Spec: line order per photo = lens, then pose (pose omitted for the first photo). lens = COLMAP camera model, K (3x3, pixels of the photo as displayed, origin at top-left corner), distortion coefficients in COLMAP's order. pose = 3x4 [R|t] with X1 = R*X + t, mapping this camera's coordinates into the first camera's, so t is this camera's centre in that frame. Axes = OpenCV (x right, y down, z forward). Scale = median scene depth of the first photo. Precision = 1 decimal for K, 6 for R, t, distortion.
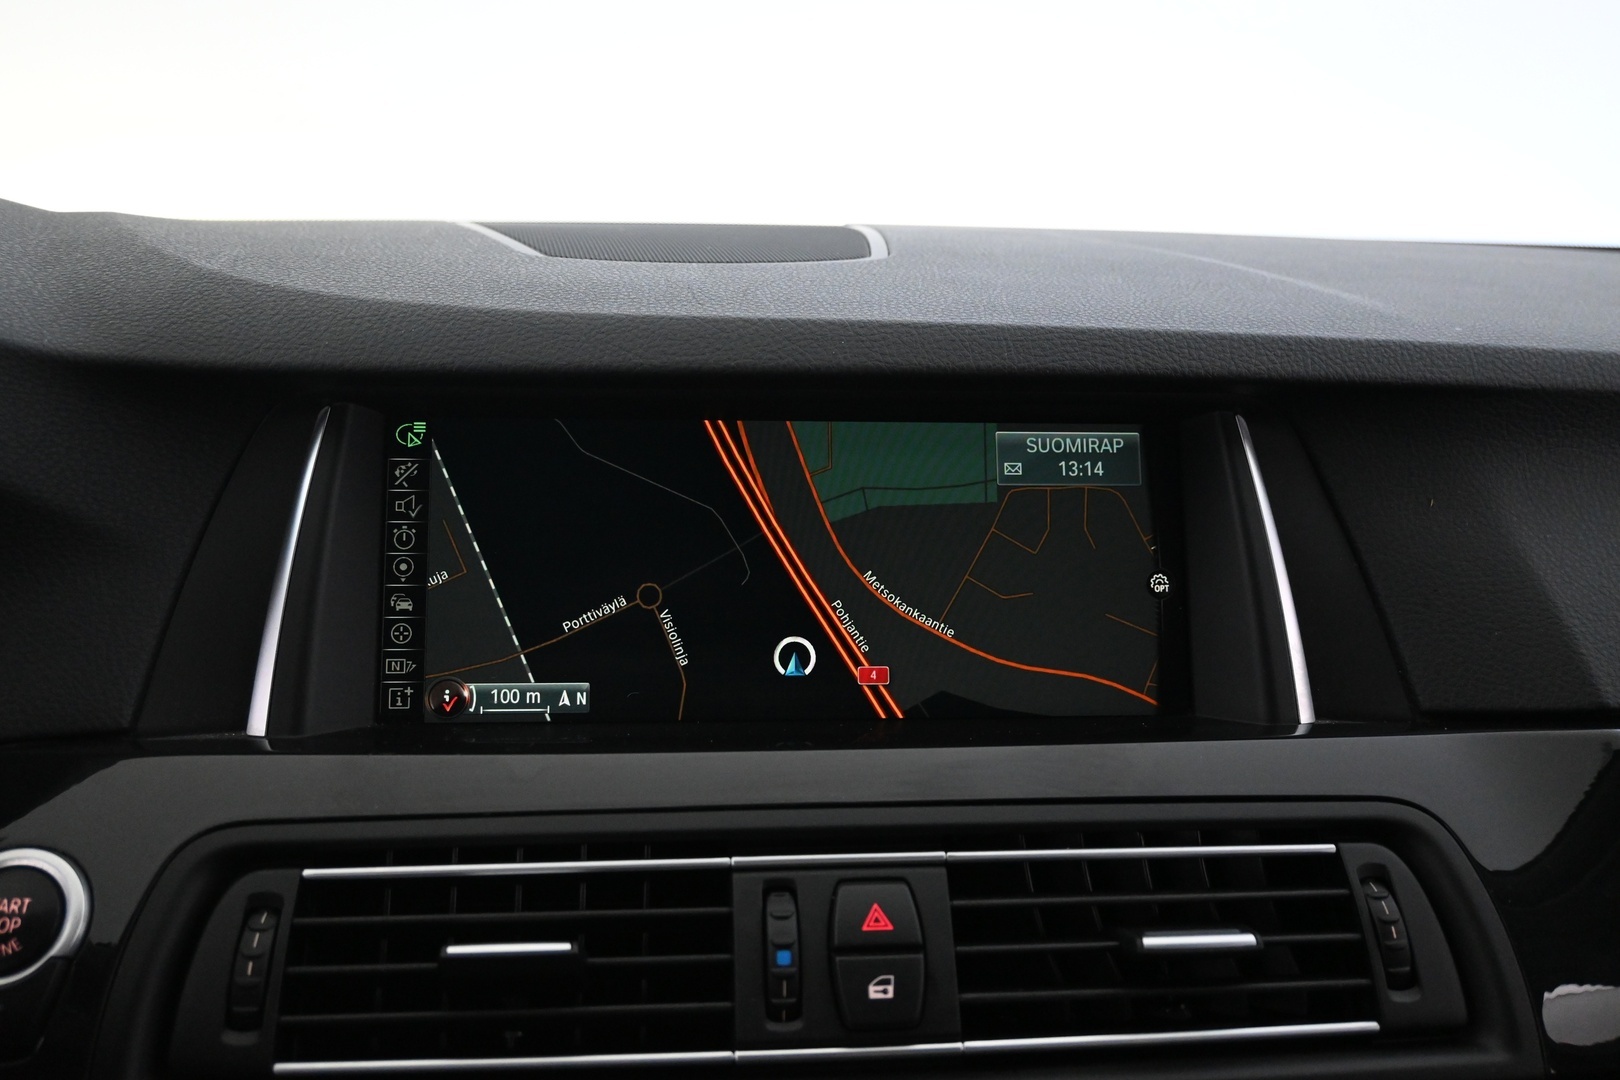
lens RADIAL K [[1367.1, 0, 802.8], [0, 1367.1, 541.1], [0, 0, 1]] dist [-0.010112, 0.000361]
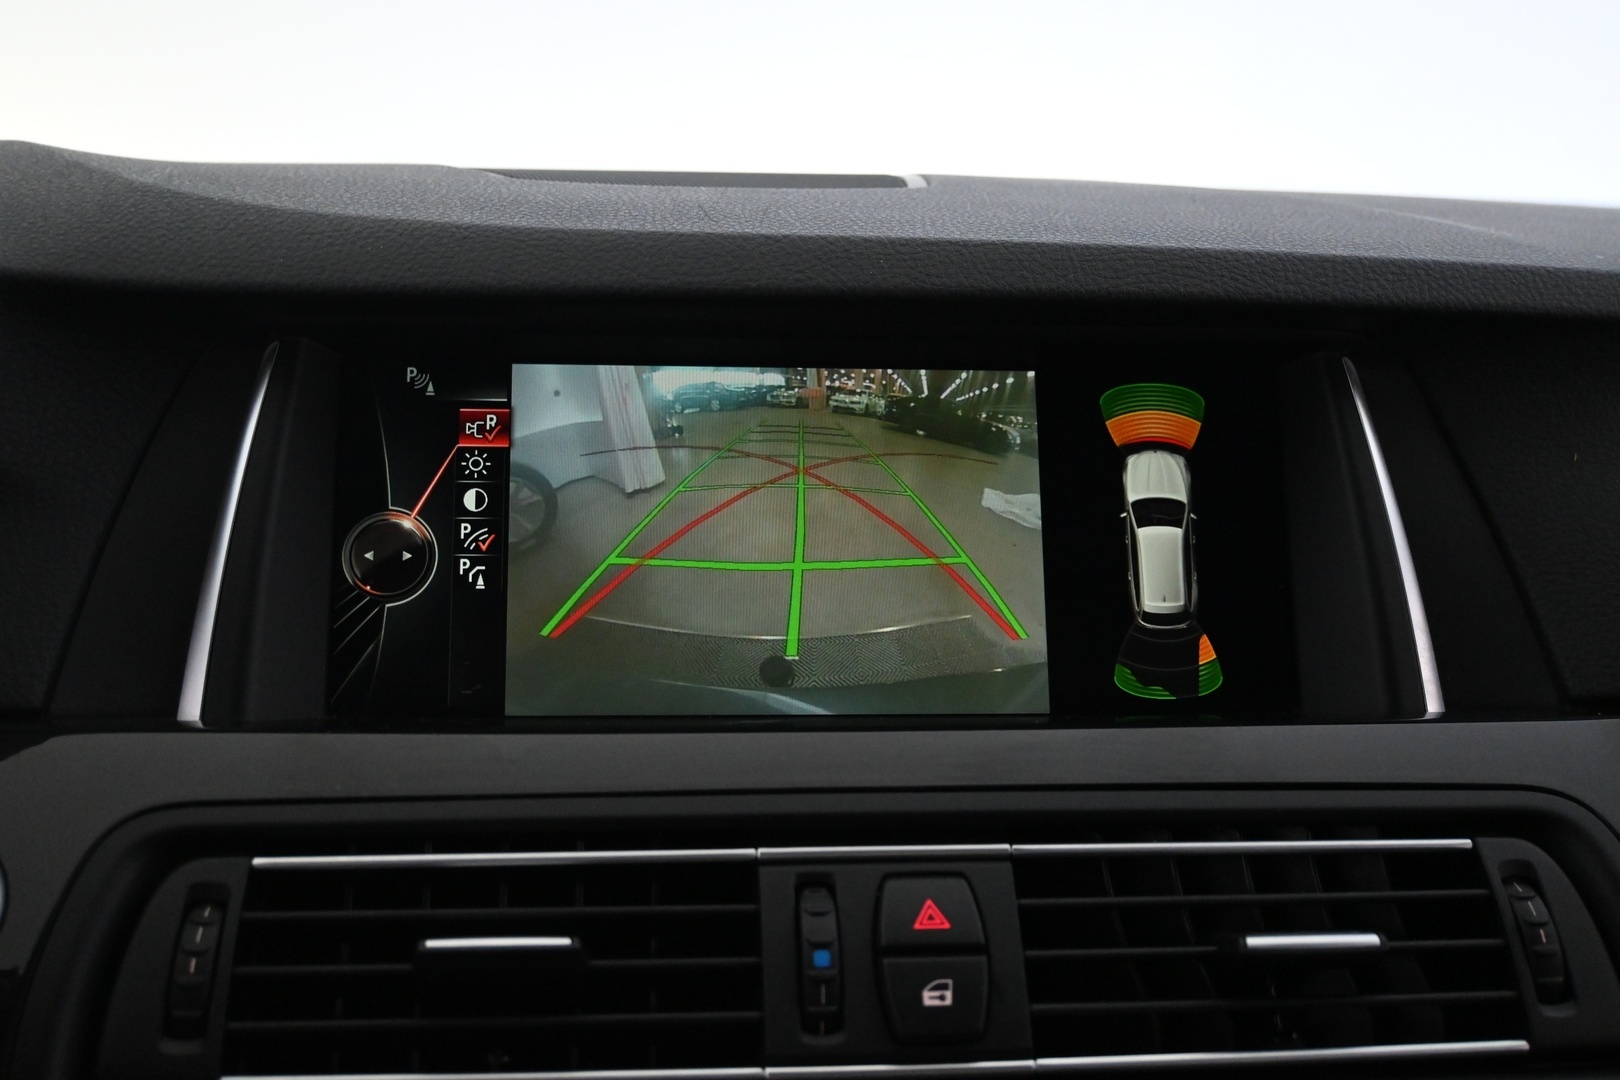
lens RADIAL K [[1752.0, 0, 800.2], [0, 1752.0, 534.2], [0, 0, 1]] dist [-0.016925, 0.000000]
pose [[0.999993, -0.002909, 0.002233, -0.025365], [0.003057, 0.997566, -0.069663, 0.103969], [-0.002025, 0.069669, 0.997568, -0.085789]]
